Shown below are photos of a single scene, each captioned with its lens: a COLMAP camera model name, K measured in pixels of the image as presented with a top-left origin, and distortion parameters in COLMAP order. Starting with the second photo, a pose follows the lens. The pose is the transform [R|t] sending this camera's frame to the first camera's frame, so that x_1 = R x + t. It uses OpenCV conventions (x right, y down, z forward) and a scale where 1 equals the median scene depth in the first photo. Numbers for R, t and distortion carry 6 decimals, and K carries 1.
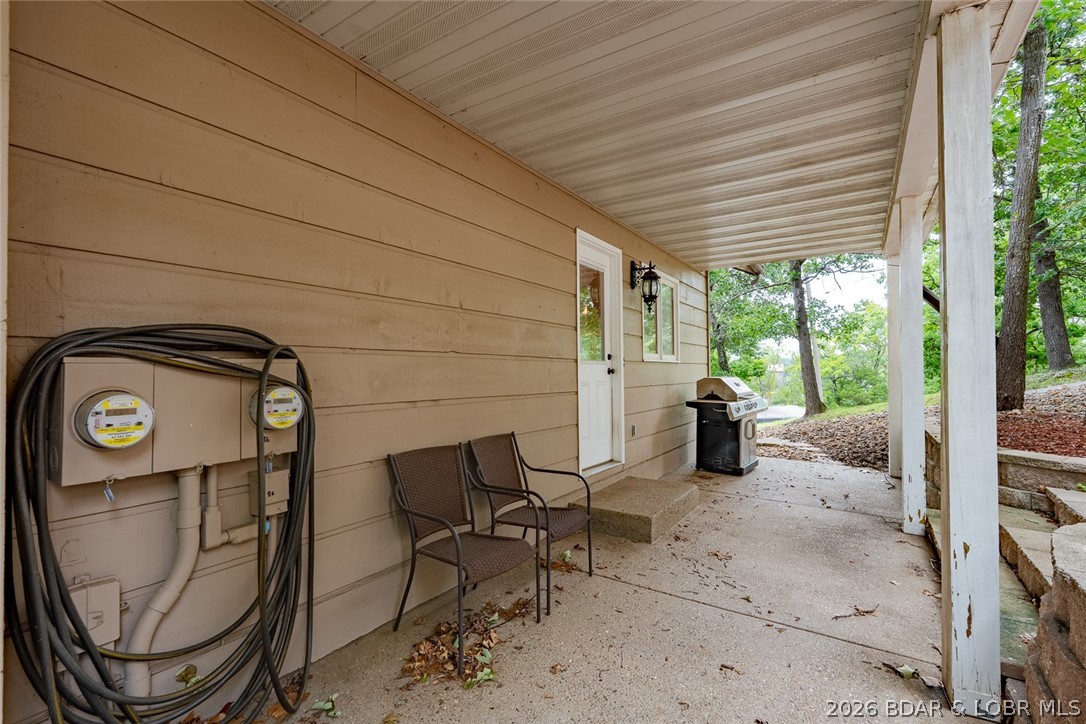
lens RADIAL K [[487.9, 0, 543.0], [0, 487.9, 362.0], [0, 0, 1]] dist [0.000785, -0.000054]
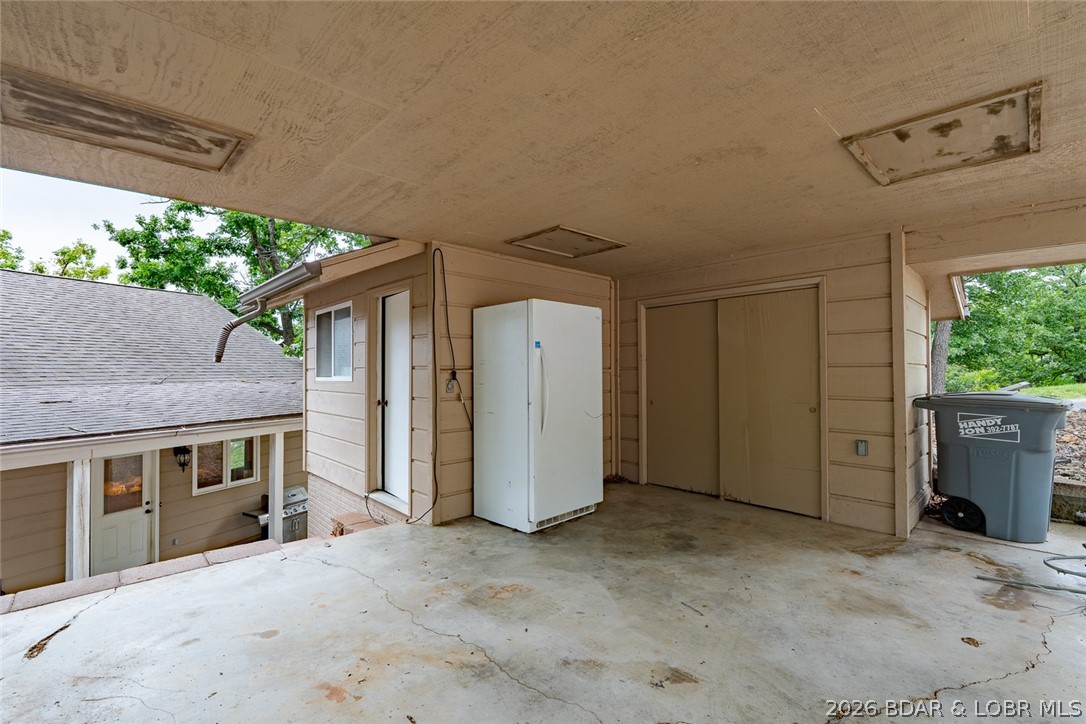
lens RADIAL K [[474.0, 0, 543.0], [0, 474.0, 362.0], [0, 0, 1]] dist [-0.000907, -0.000700]
pose [[0.984522, 0.003872, 0.175216, 1.404103], [-0.003495, 0.999991, -0.002461, -0.586374], [-0.175223, 0.001811, 0.984527, -1.002335]]
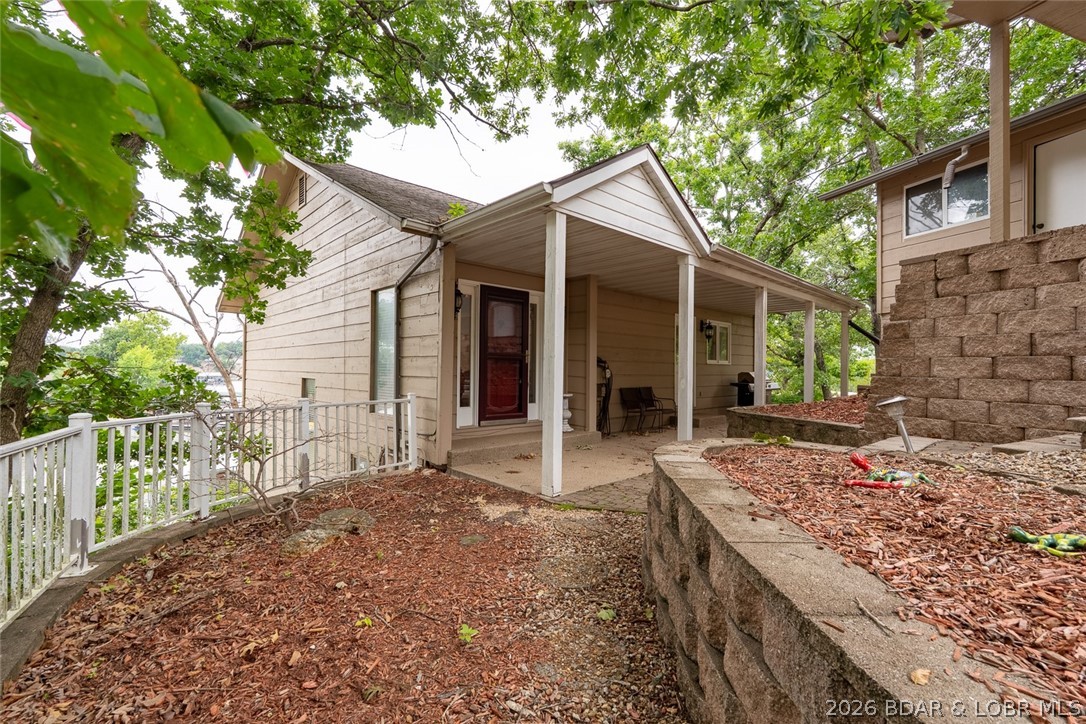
lens RADIAL K [[474.0, 0, 543.0], [0, 474.0, 362.0], [0, 0, 1]] dist [-0.000907, -0.000700]
pose [[0.971501, 0.012636, -0.236699, -0.014509], [-0.011357, 0.999913, 0.006765, -0.020734], [0.236763, -0.003884, 0.971560, -1.670653]]
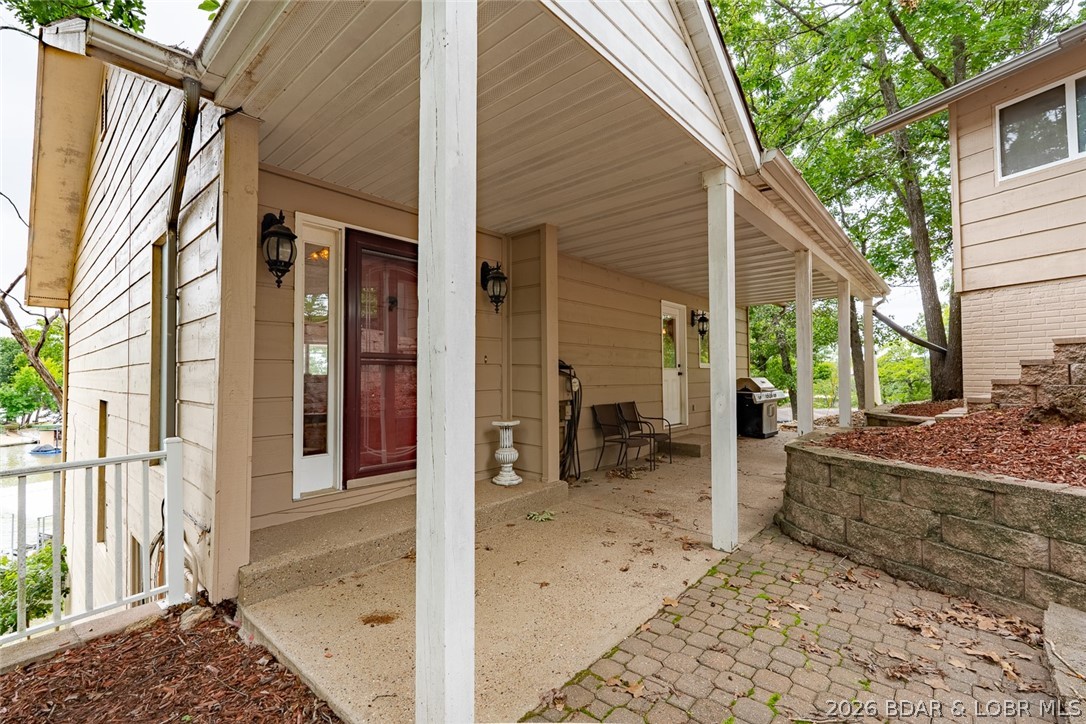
lens RADIAL K [[474.0, 0, 543.0], [0, 474.0, 362.0], [0, 0, 1]] dist [-0.000907, -0.000700]
pose [[0.989258, -0.004912, -0.146099, -0.122280], [0.003726, 0.999958, -0.008392, -0.013517], [0.146134, 0.007757, 0.989234, -0.934193]]
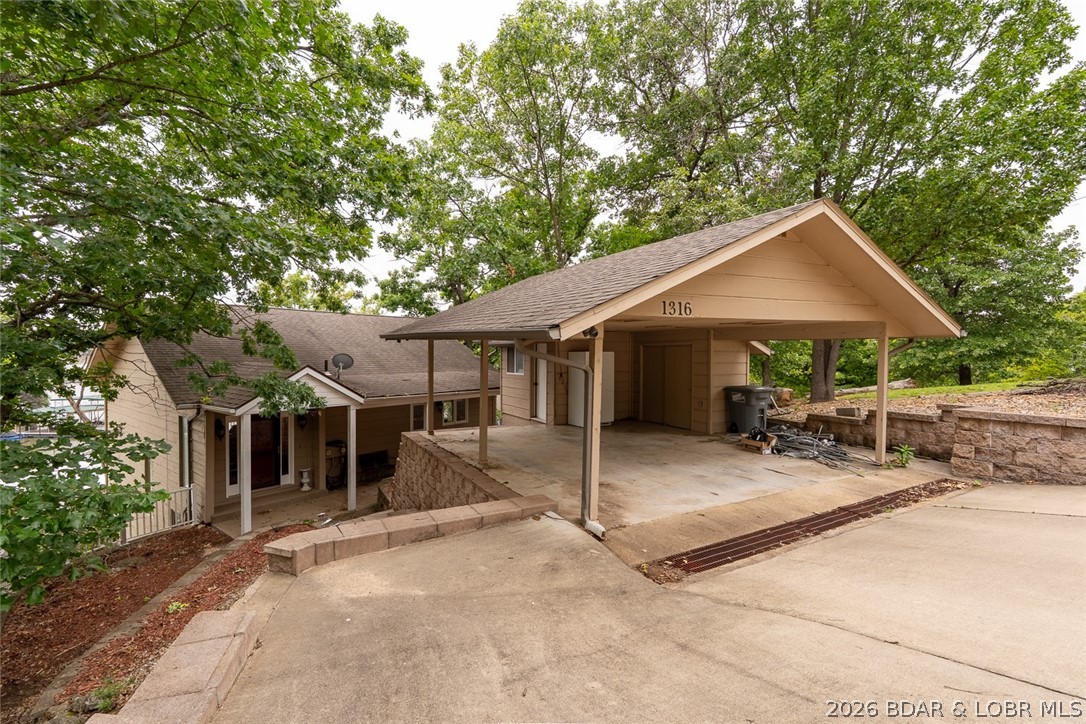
lens RADIAL K [[474.0, 0, 543.0], [0, 474.0, 362.0], [0, 0, 1]] dist [-0.000907, -0.000700]
pose [[0.996393, 0.009538, -0.084317, 1.528267], [-0.006423, 0.999289, 0.037144, -0.751269], [0.084611, -0.036468, 0.995746, -2.914277]]
